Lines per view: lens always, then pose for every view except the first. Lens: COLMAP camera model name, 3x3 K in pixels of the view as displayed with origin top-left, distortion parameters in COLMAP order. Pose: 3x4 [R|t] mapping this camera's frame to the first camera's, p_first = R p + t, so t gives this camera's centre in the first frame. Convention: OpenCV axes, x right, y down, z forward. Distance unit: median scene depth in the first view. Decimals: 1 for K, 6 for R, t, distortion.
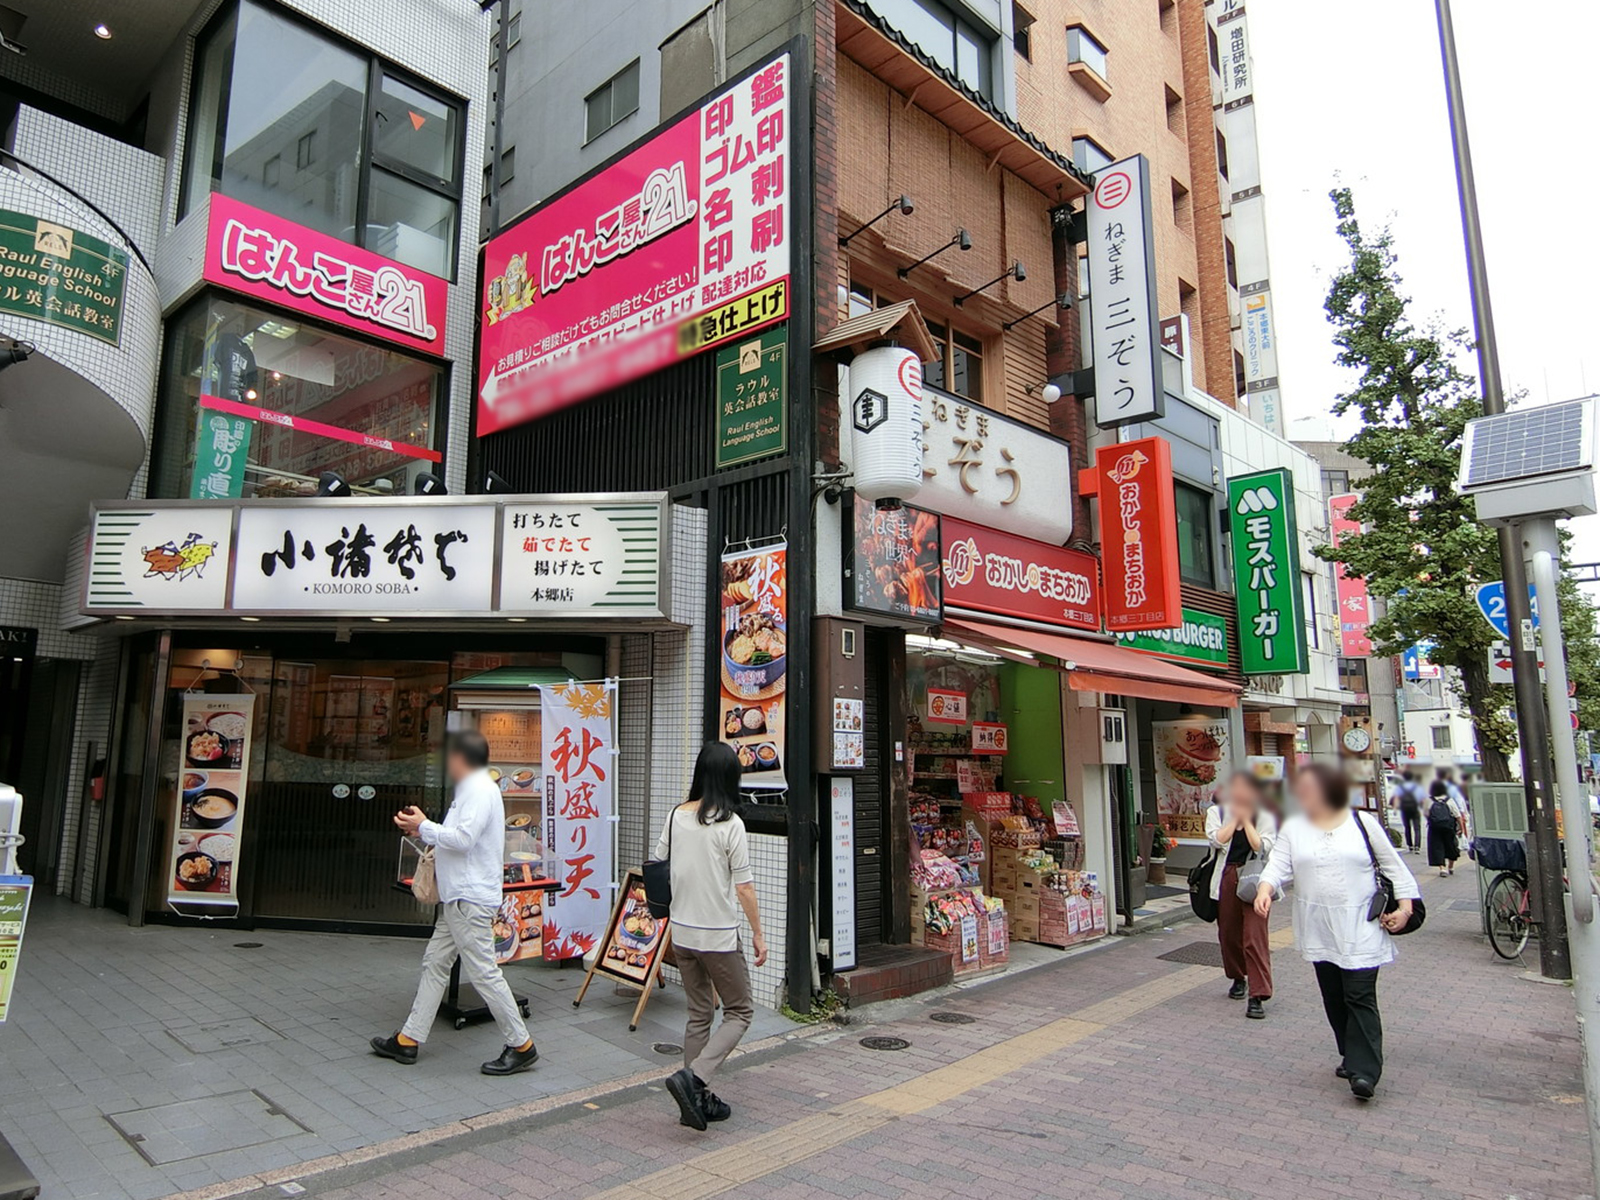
lens RADIAL K [[898.2, 0, 803.5], [0, 898.2, 591.0], [0, 0, 1]] dist [-0.004048, -0.010800]
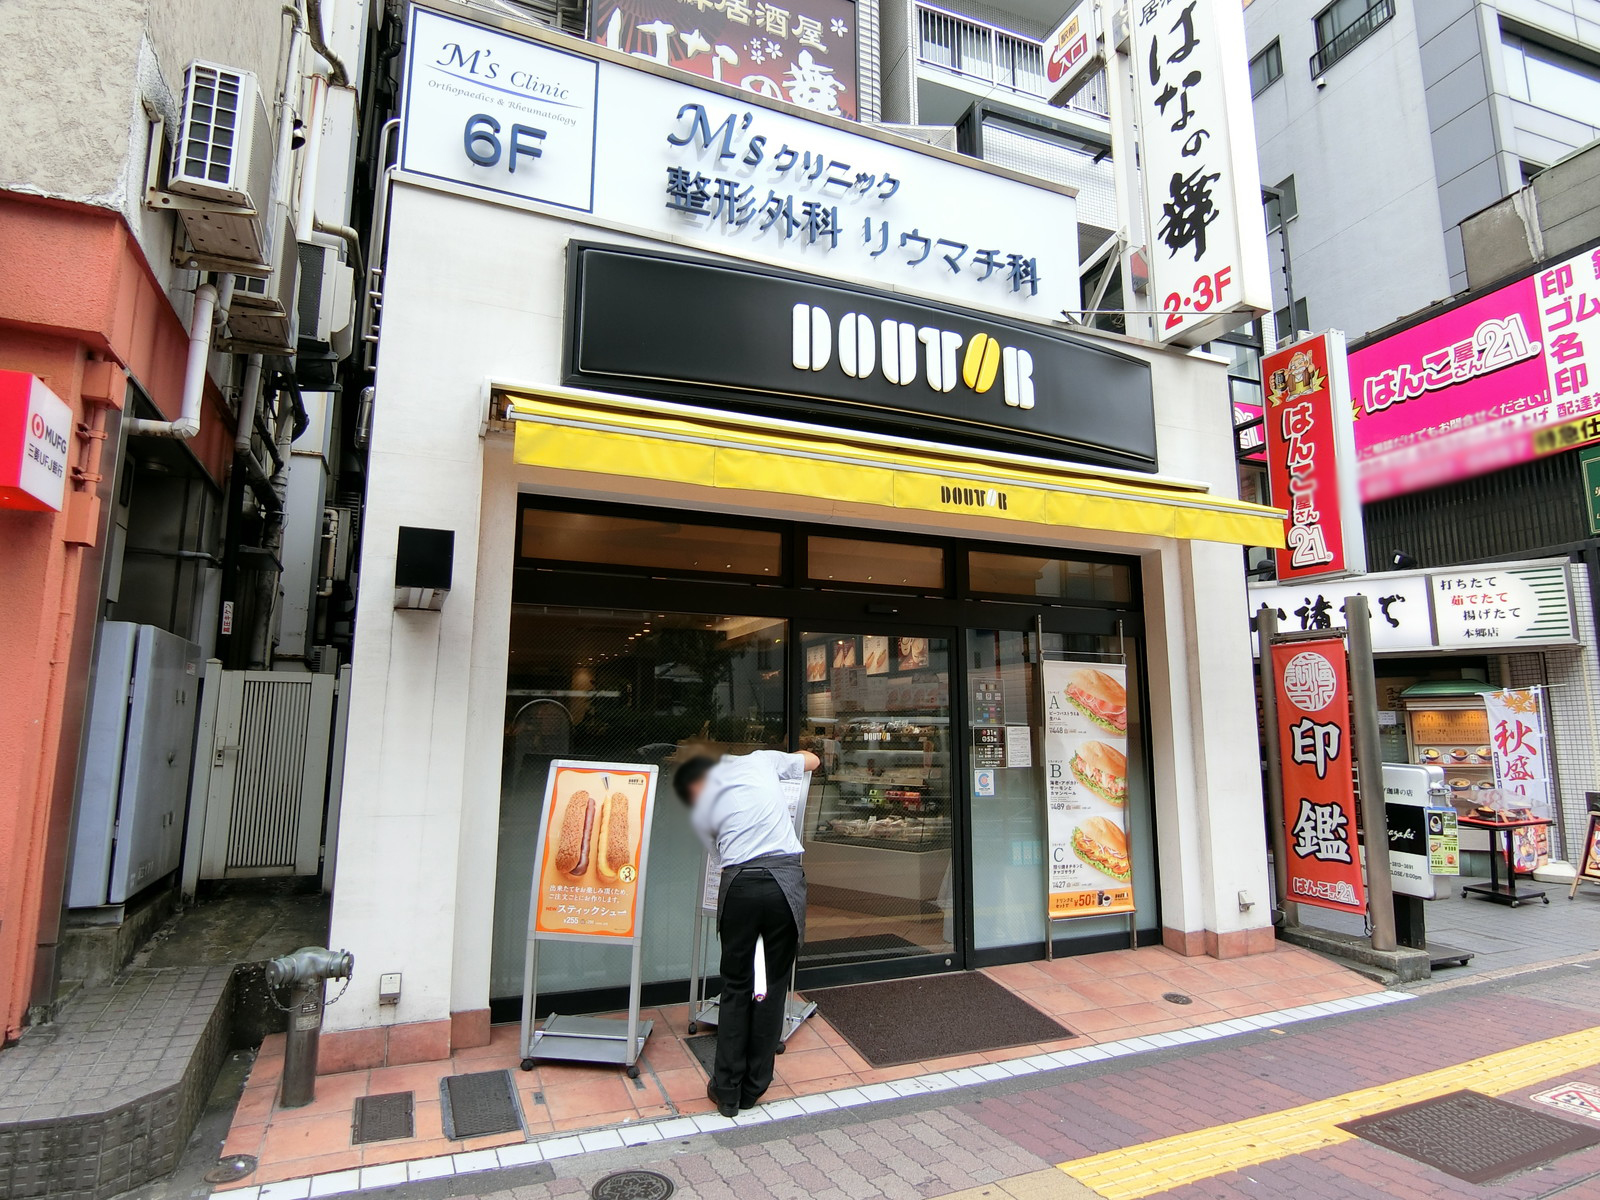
lens RADIAL K [[898.2, 0, 803.5], [0, 898.2, 591.0], [0, 0, 1]] dist [-0.004048, -0.010800]
pose [[0.905738, -0.085414, -0.415143, -0.635871], [0.092328, 0.995723, -0.003431, -0.154202], [0.413661, -0.035221, 0.909750, -0.776707]]
